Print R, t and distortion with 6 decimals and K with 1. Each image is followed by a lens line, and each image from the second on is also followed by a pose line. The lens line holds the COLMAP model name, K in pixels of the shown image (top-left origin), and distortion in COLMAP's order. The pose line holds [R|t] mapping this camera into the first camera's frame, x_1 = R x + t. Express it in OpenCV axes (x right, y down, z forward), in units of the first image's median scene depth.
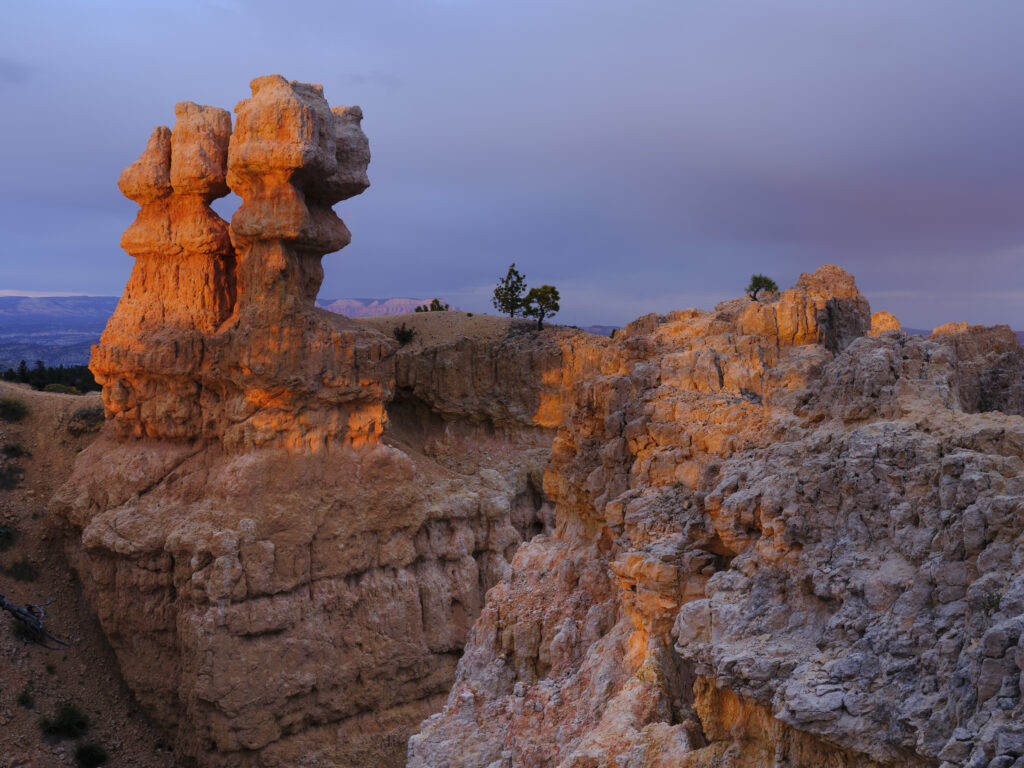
lens RADIAL K [[618.7, 0, 515.0], [0, 618.7, 391.1], [0, 0, 1]] dist [0.003102, -0.002849]
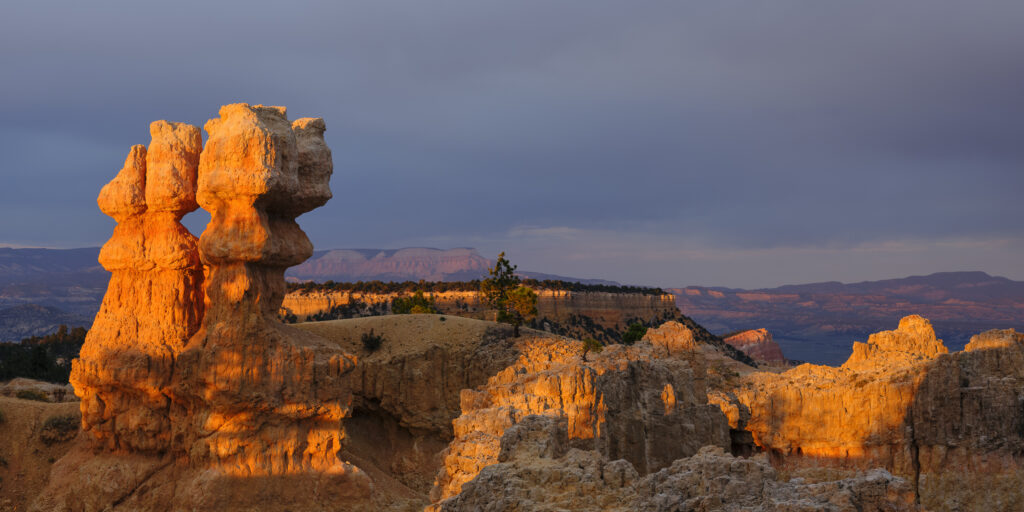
lens RADIAL K [[1405.2, 0, 512.2], [0, 1405.2, 254.3], [0, 0, 1]] dist [0.002531, 0.000000]
pose [[0.981373, -0.007179, -0.191977, 0.490600], [-0.002452, 0.998752, -0.049883, -0.133279], [0.192096, 0.049424, 0.980131, -1.170092]]
